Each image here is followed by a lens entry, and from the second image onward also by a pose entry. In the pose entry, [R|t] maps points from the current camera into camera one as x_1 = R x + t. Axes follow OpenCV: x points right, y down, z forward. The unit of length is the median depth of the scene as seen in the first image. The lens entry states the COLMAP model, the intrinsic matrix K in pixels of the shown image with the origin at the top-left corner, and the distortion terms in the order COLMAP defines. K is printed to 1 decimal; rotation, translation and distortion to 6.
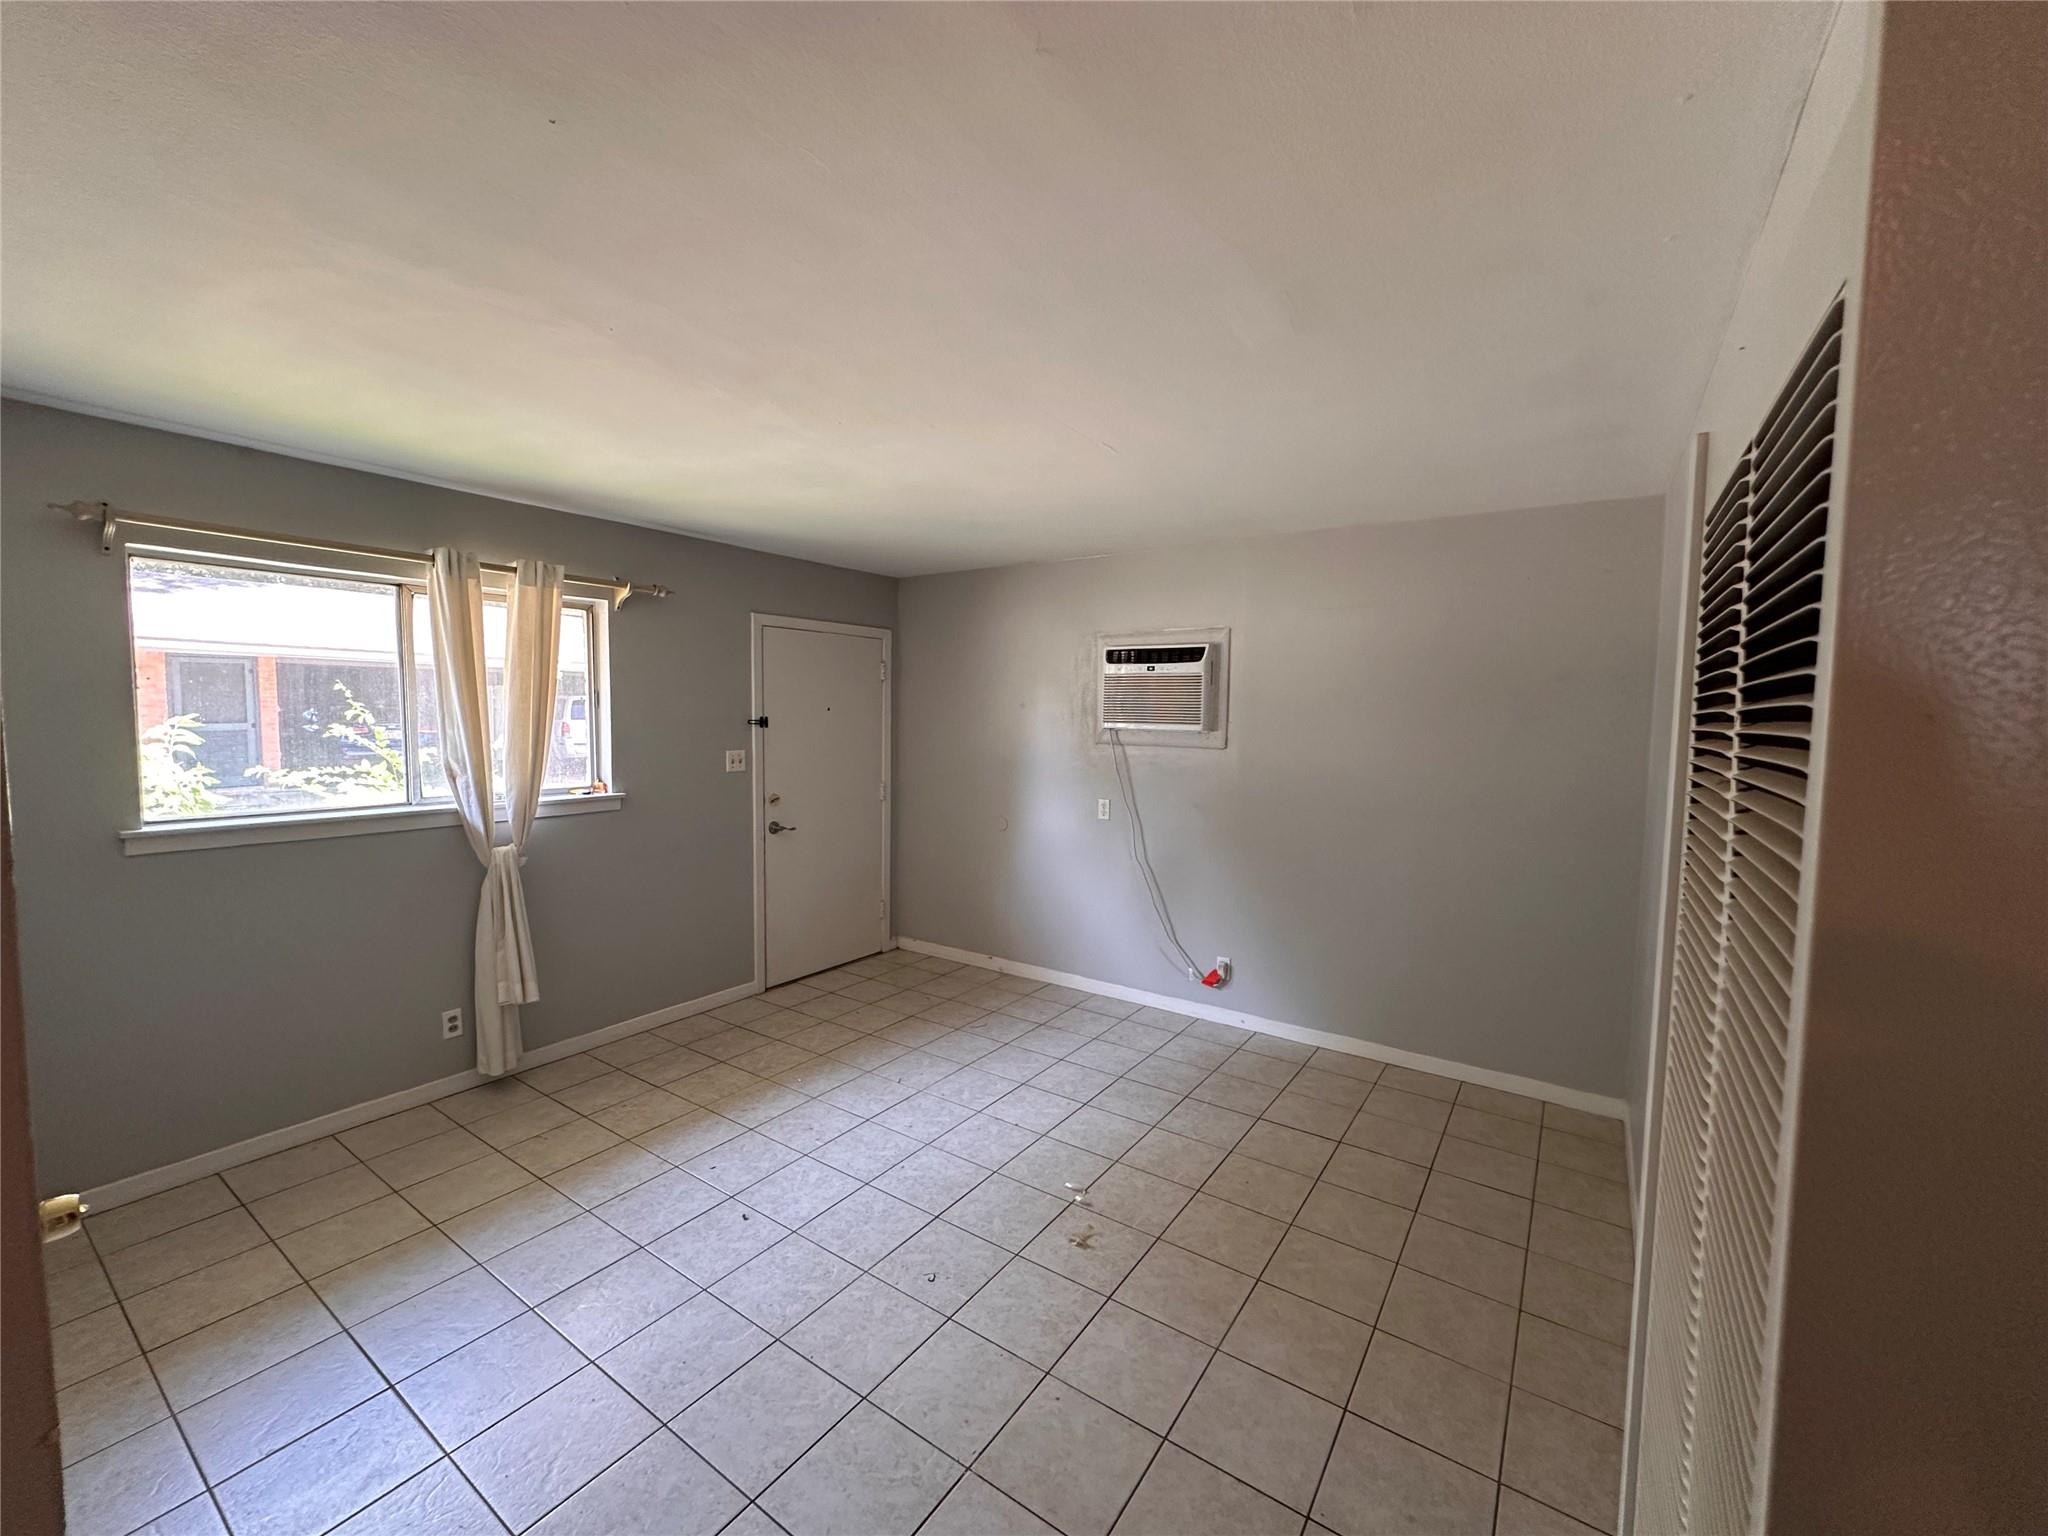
lens RADIAL K [[818.6, 0, 1016.0], [0, 818.6, 771.5], [0, 0, 1]] dist [0.001629, 0.000137]
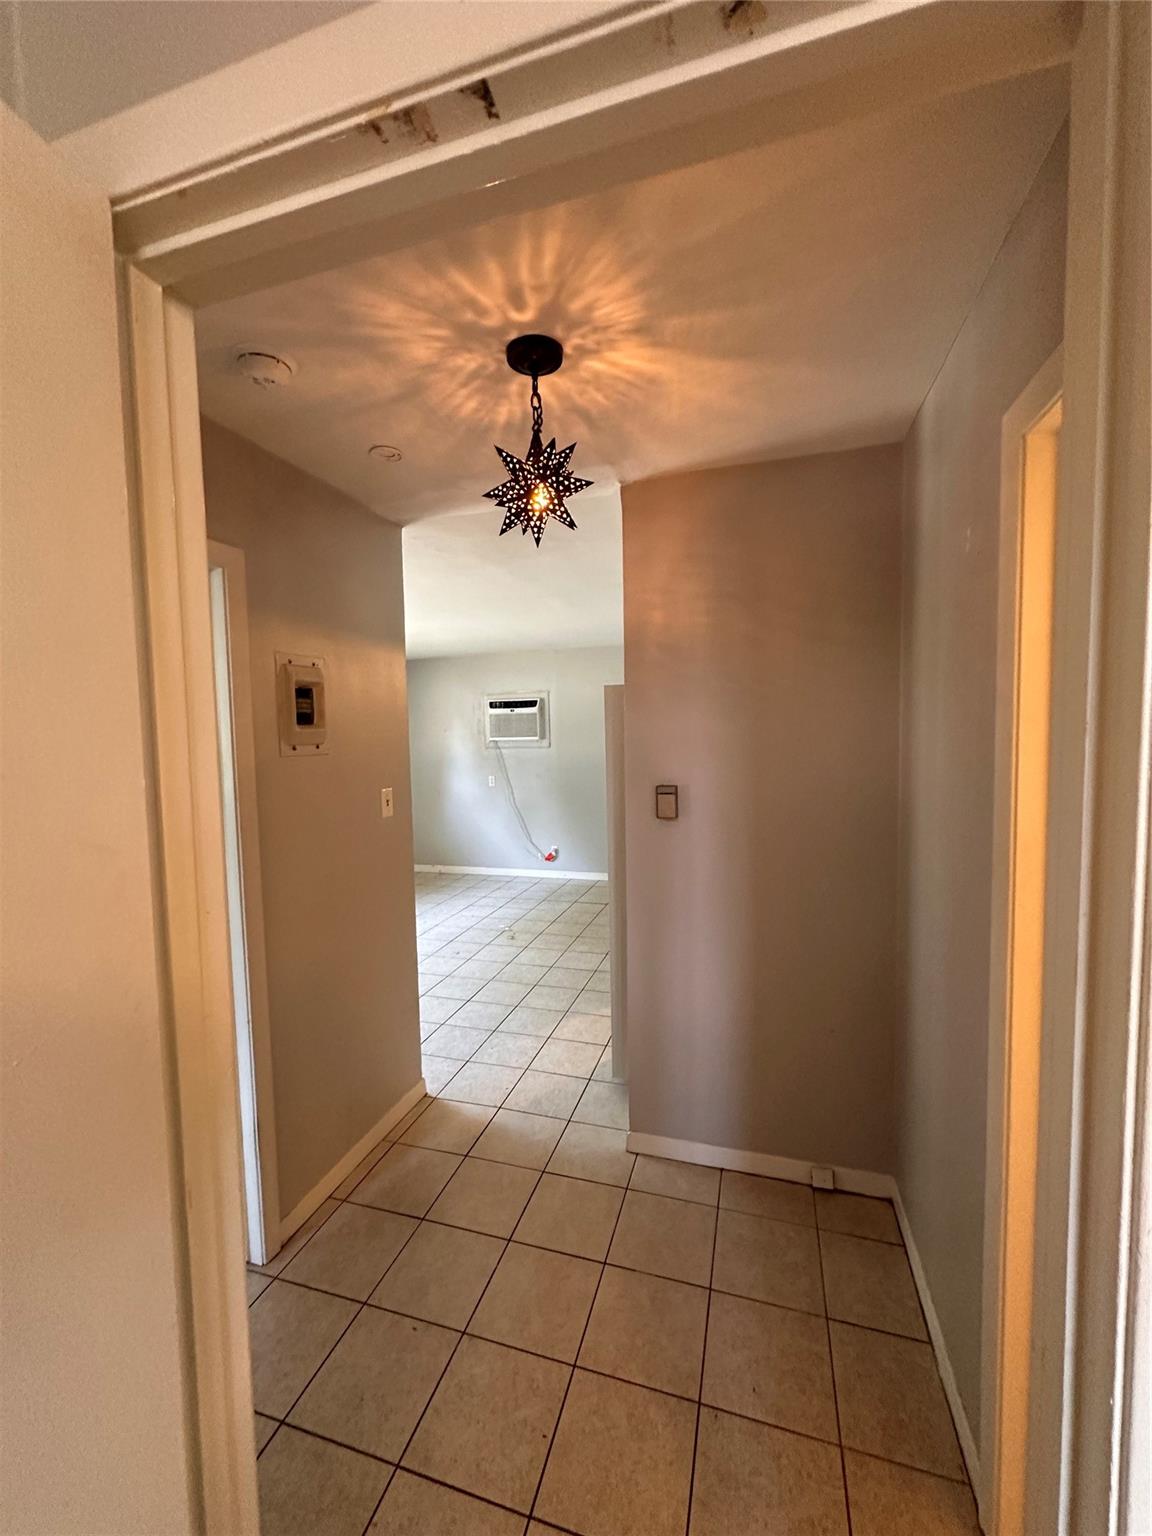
lens RADIAL K [[614.0, 0, 574.4], [0, 614.0, 769.9], [0, 0, 1]] dist [0.001629, 0.000137]
pose [[0.949929, -0.054814, 0.307620, -0.174848], [0.059439, 0.998216, -0.005680, 0.042652], [-0.306760, 0.023680, 0.951492, -0.531499]]
